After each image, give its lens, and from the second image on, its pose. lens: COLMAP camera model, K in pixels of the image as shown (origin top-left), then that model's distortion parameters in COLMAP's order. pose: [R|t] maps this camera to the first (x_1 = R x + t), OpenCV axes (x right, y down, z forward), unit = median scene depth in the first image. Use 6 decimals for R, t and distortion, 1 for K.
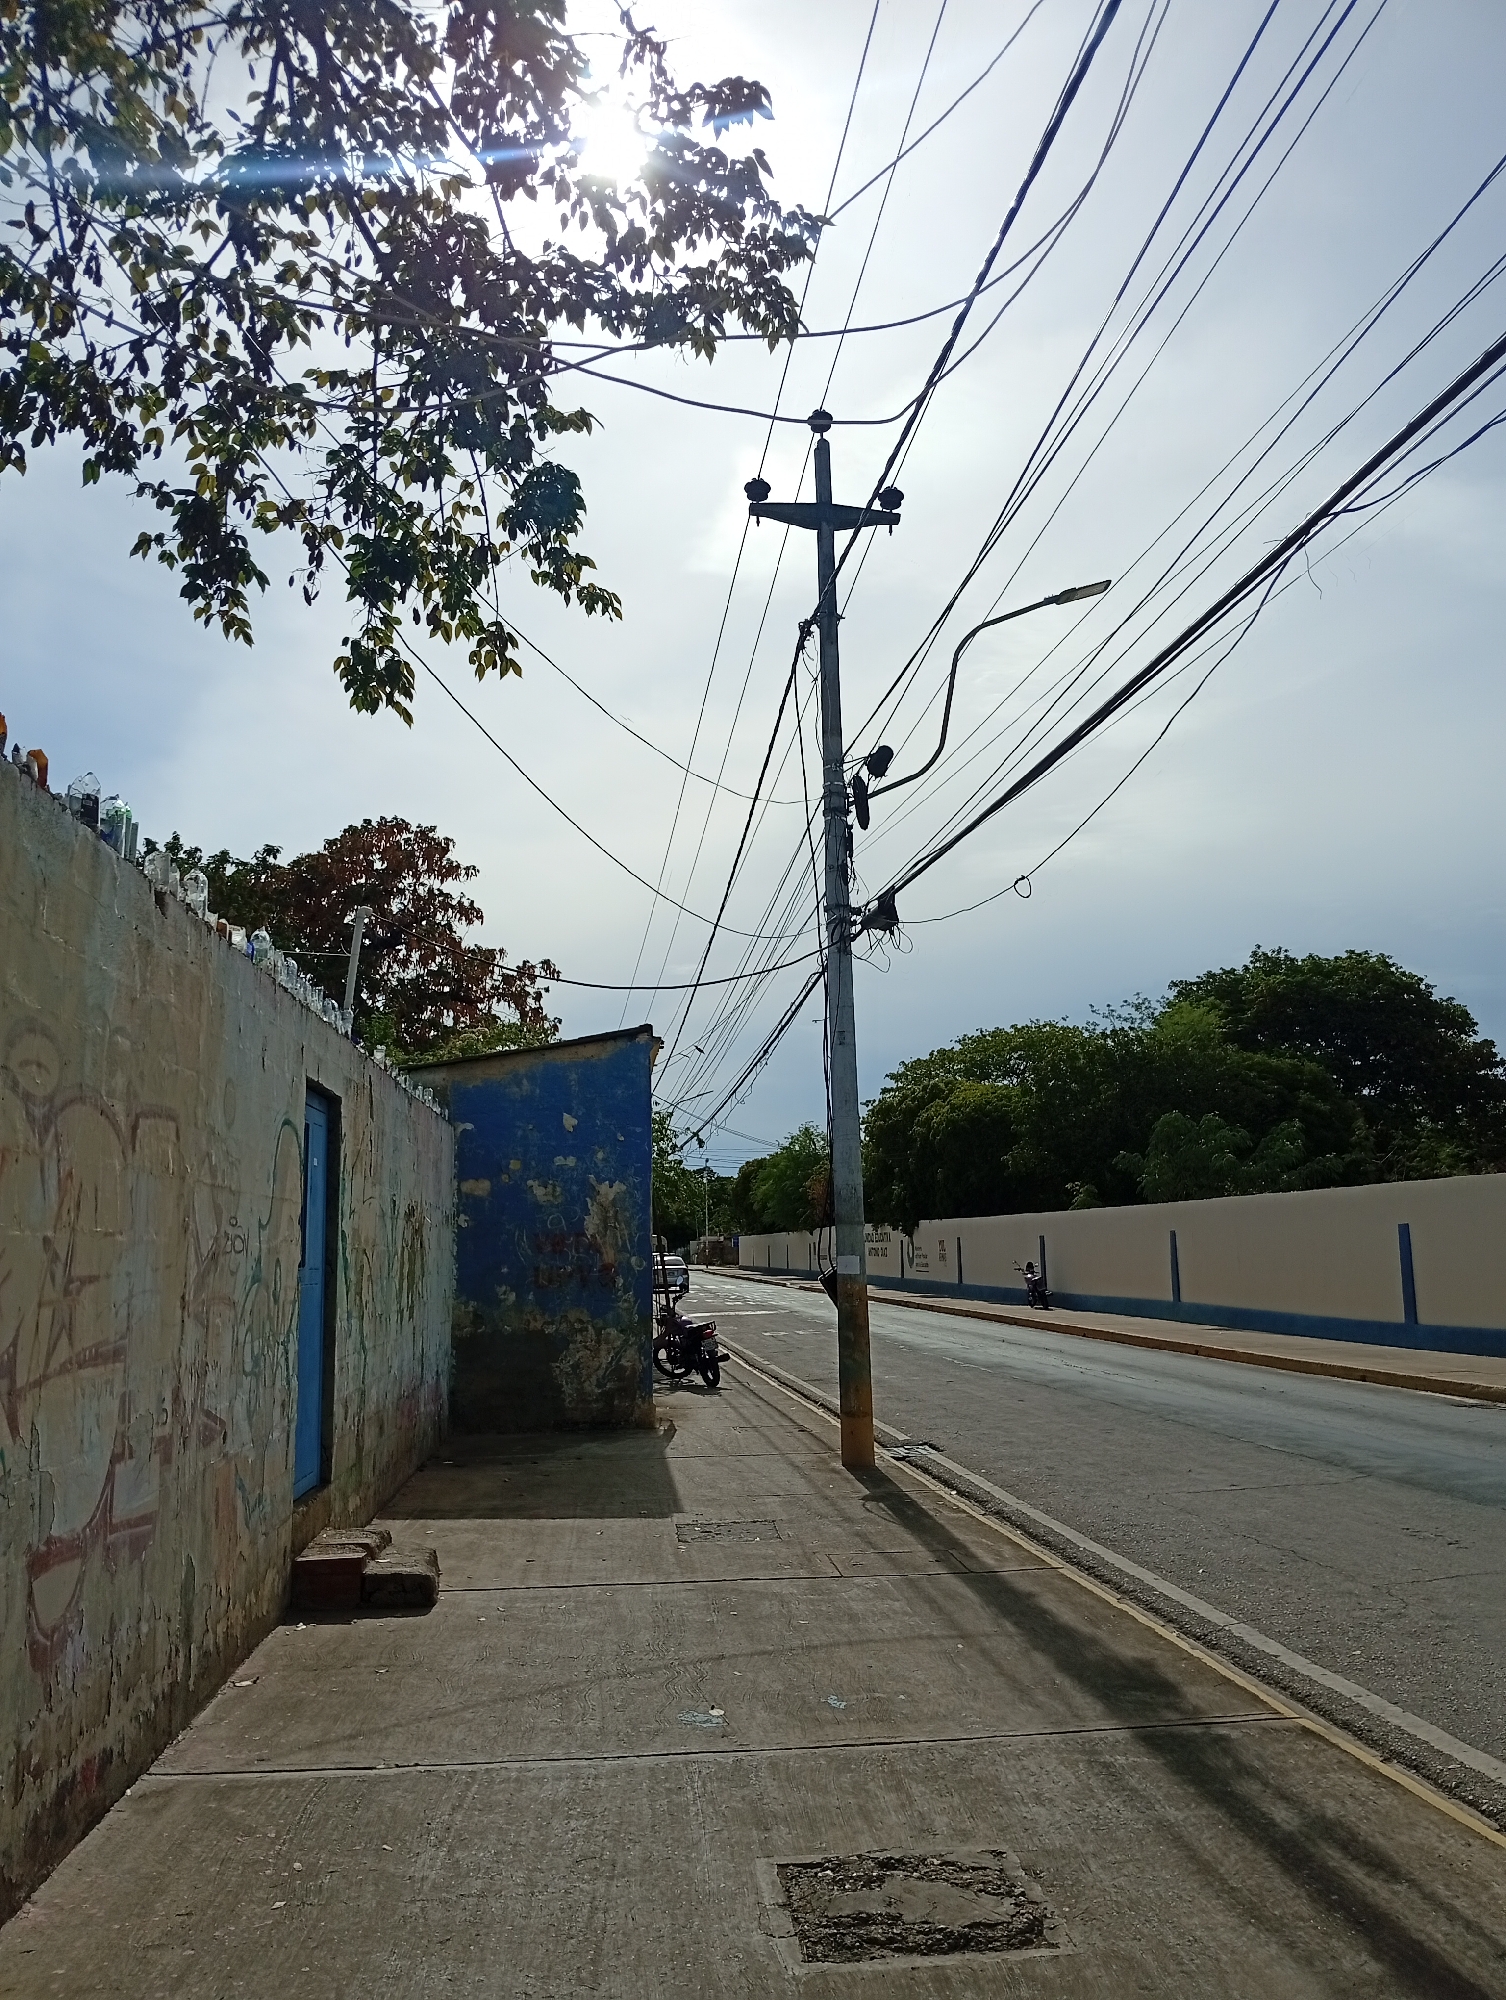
lens RADIAL K [[1638.8, 0, 740.6], [0, 1638.8, 989.7], [0, 0, 1]] dist [0.147848, 0.001676]
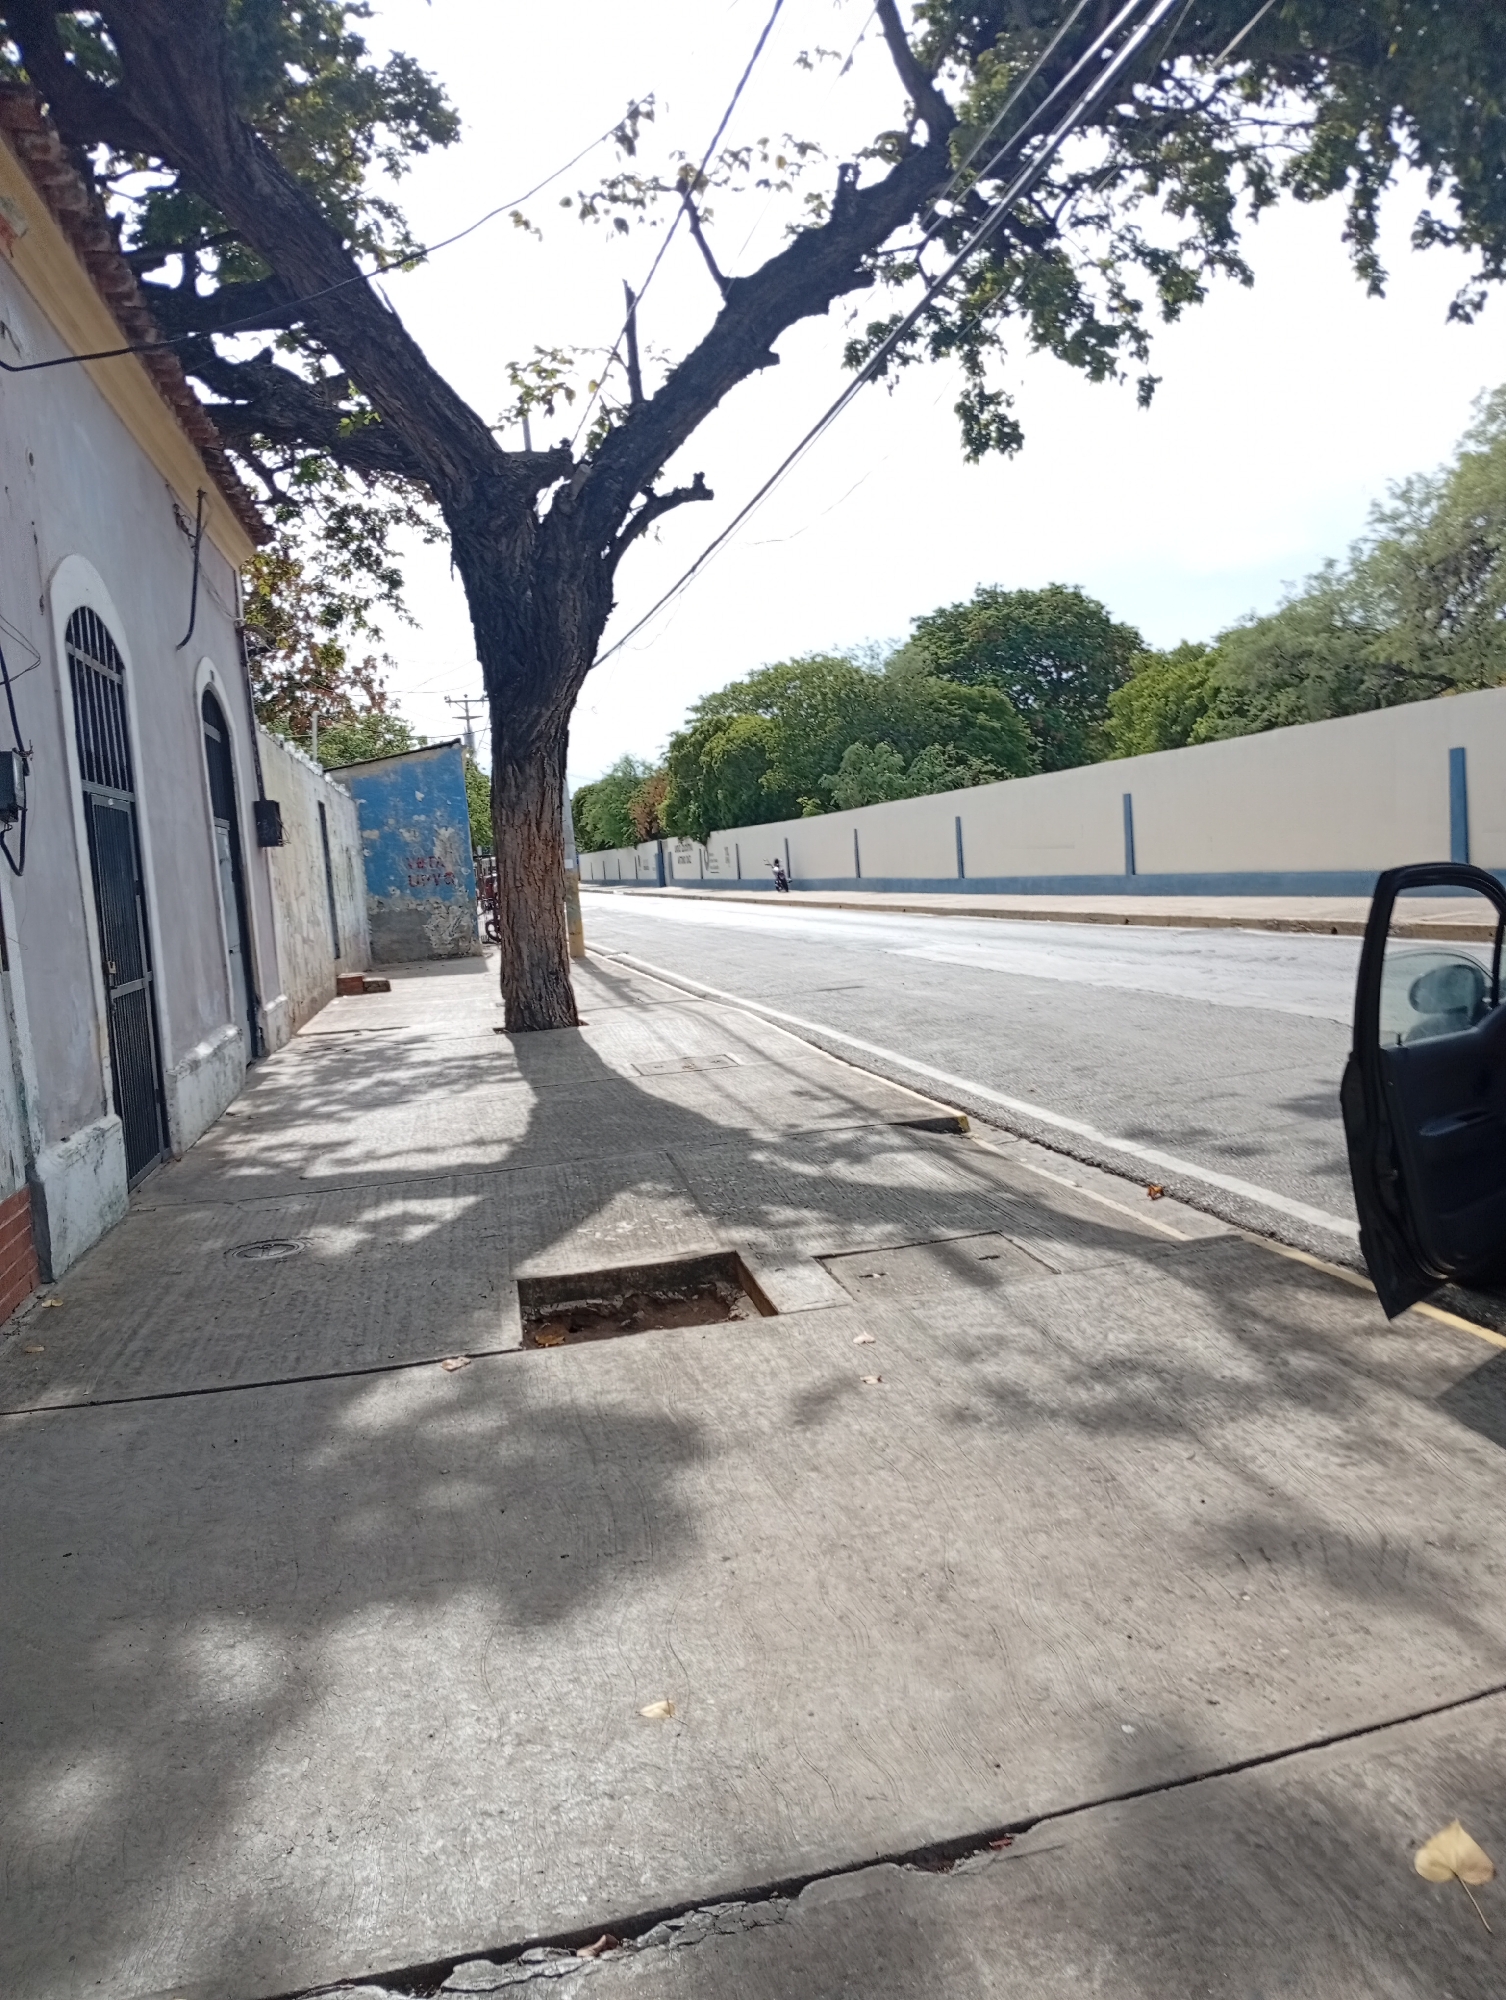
lens RADIAL K [[1638.8, 0, 736.6], [0, 1638.8, 995.5], [0, 0, 1]] dist [0.147848, 0.001676]
pose [[0.994352, -0.070803, 0.079063, 0.041197], [0.050287, 0.970328, 0.236505, -0.058331], [-0.093462, -0.231193, 0.968408, -0.414780]]
